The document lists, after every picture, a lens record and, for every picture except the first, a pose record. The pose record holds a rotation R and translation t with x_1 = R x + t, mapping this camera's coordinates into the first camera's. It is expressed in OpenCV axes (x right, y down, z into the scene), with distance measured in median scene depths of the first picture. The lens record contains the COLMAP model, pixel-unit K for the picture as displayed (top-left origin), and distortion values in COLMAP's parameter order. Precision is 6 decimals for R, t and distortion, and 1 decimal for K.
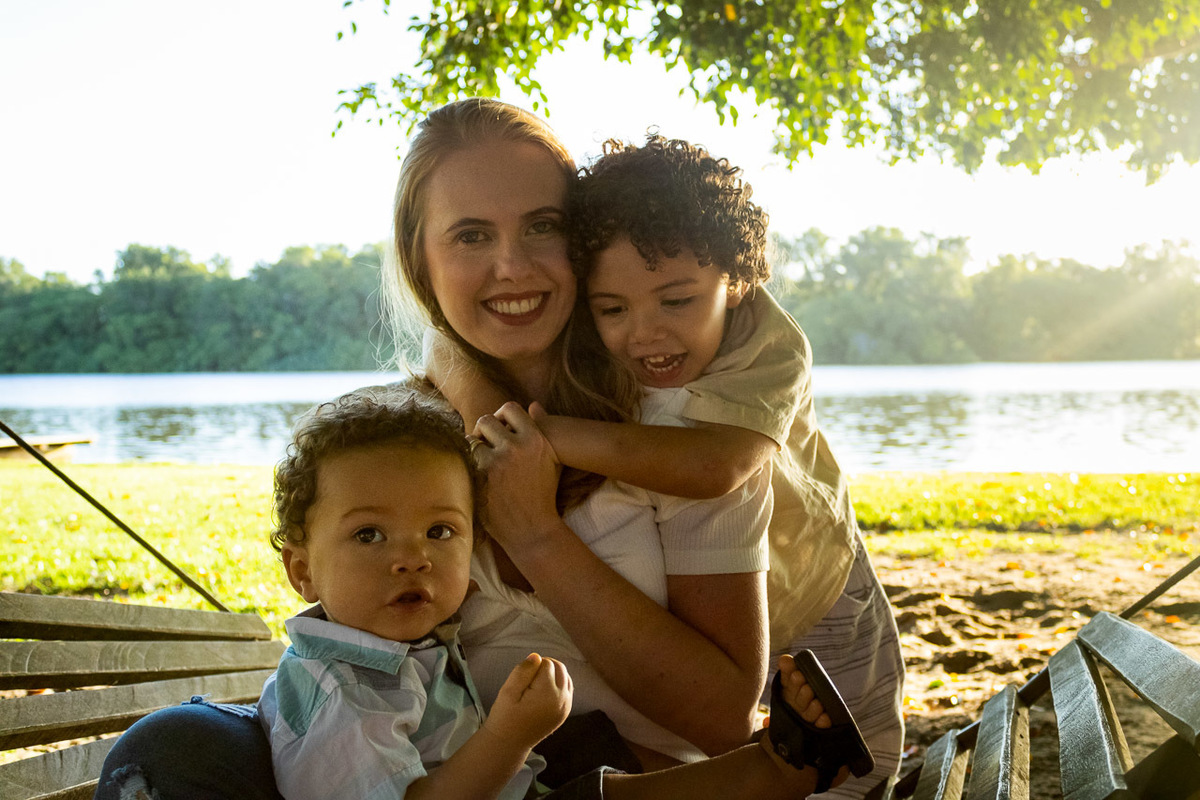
lens RADIAL K [[1409.3, 0, 657.4], [0, 1409.3, 379.7], [0, 0, 1]] dist [-0.023035, 0.000000]
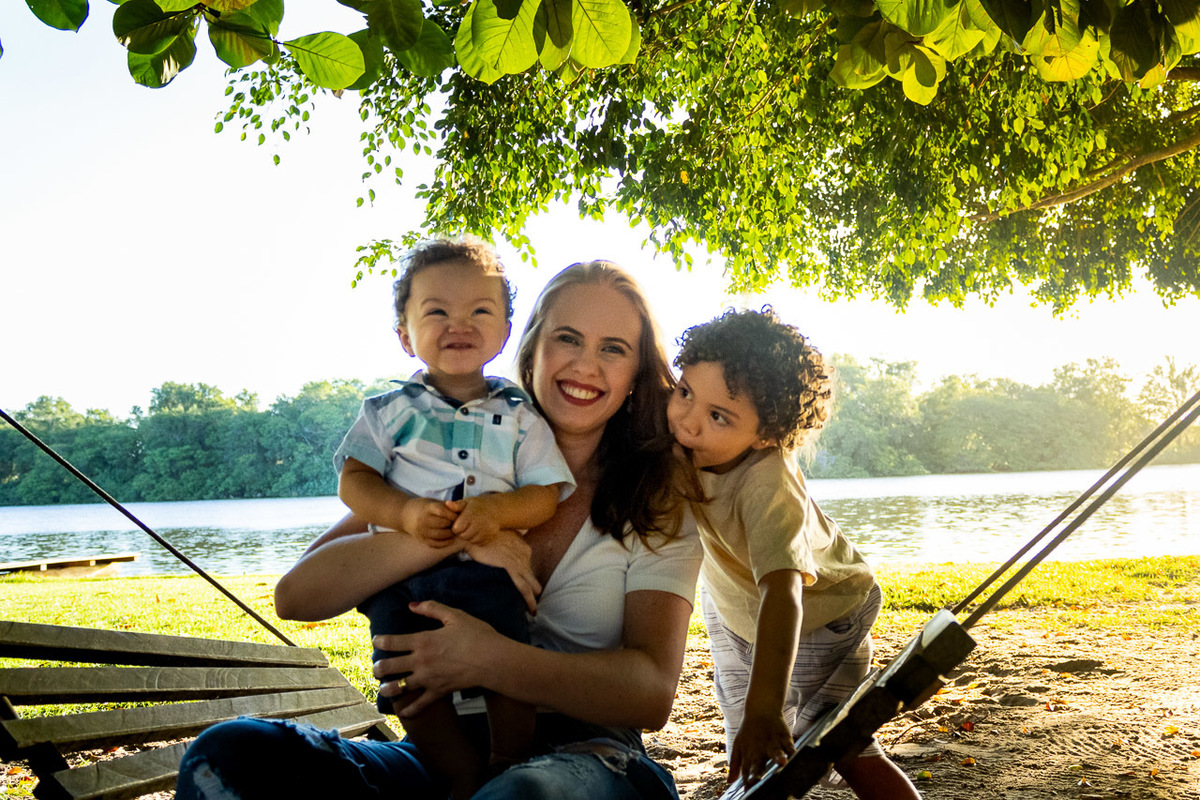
lens RADIAL K [[1261.2, 0, 645.3], [0, 1261.2, 381.8], [0, 0, 1]] dist [0.012962, 0.000000]
pose [[0.999762, -0.021102, 0.005503, 0.007305], [0.021513, 0.995703, -0.090068, 0.008168], [-0.003579, 0.090165, 0.995920, -0.049454]]
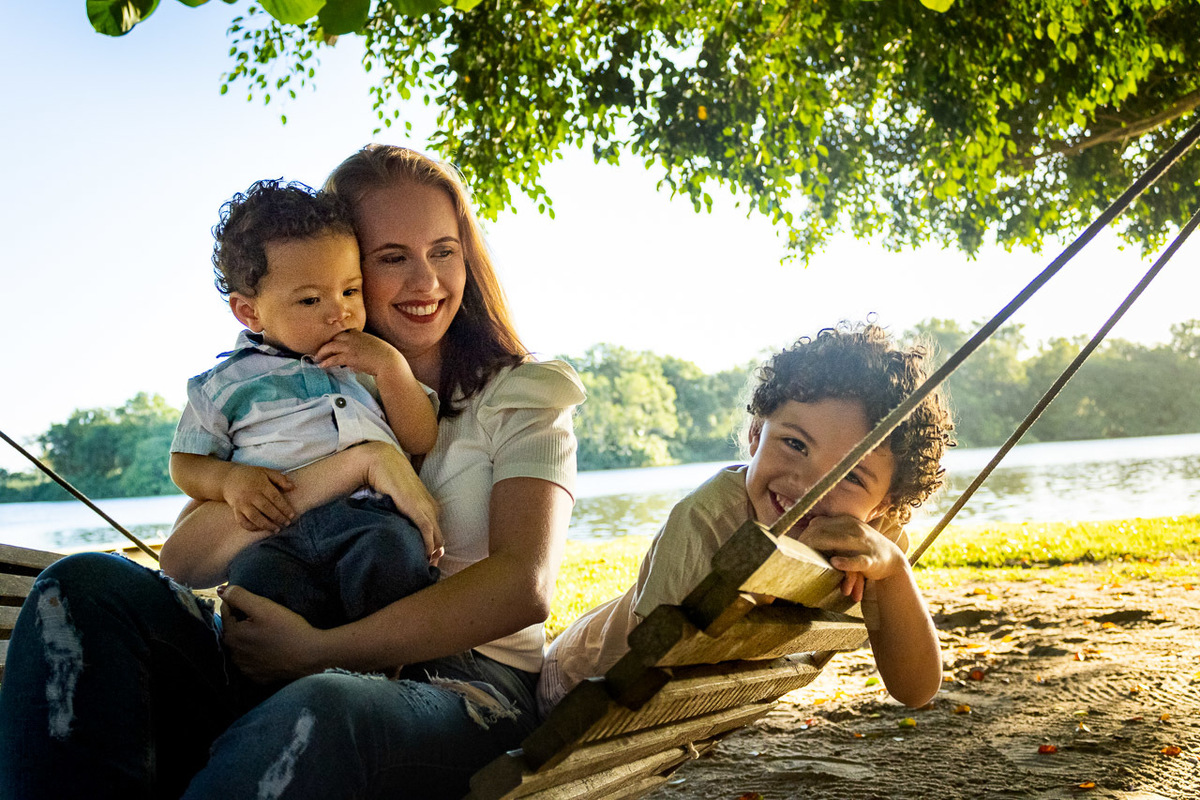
lens RADIAL K [[1296.6, 0, 604.0], [0, 1296.6, 410.1], [0, 0, 1]] dist [-0.014439, 0.000000]
pose [[0.993783, -0.052659, -0.098090, 0.052432], [0.047496, 0.997397, -0.054249, 0.024764], [0.100691, 0.049253, 0.993698, -0.025550]]
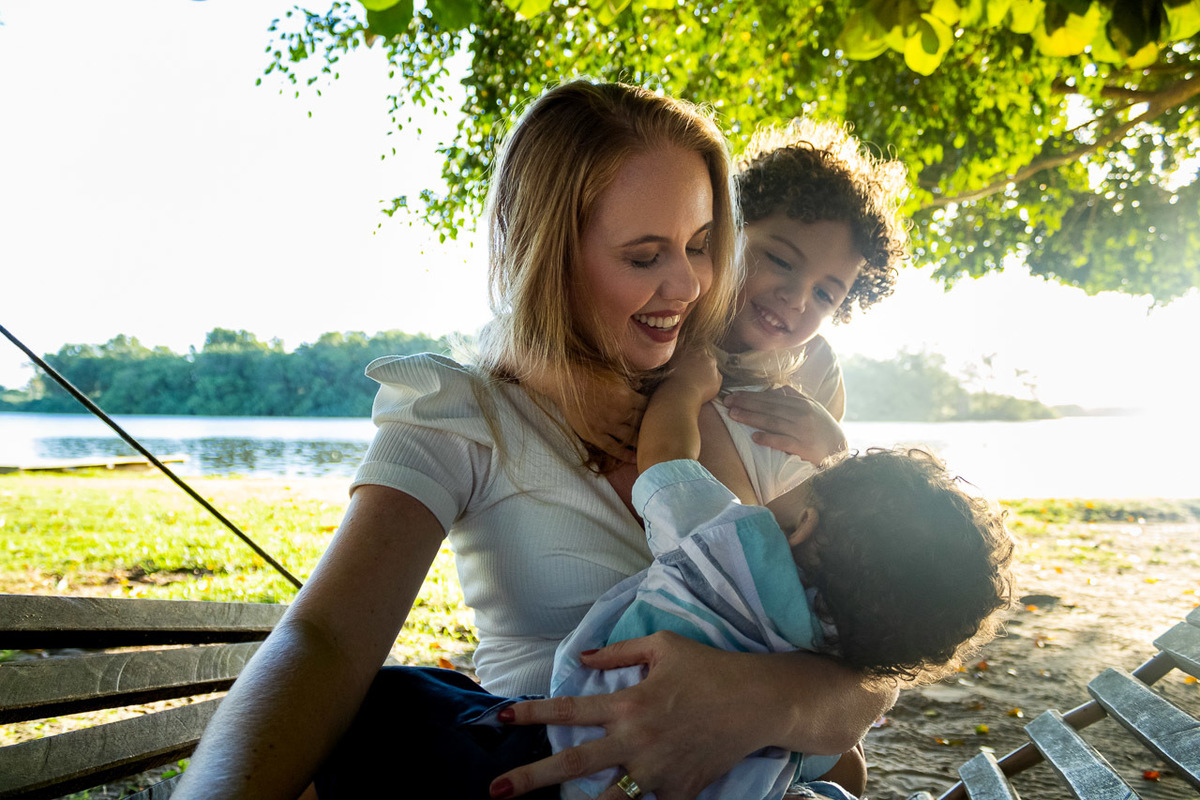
lens RADIAL K [[961.0, 0, 592.5], [0, 961.0, 412.7], [0, 0, 1]] dist [0.003243, -0.029008]
pose [[0.999620, 0.020888, 0.017971, -0.033280], [-0.020578, 0.999639, -0.017263, 0.009016], [-0.018325, 0.016887, 0.999689, 0.076536]]
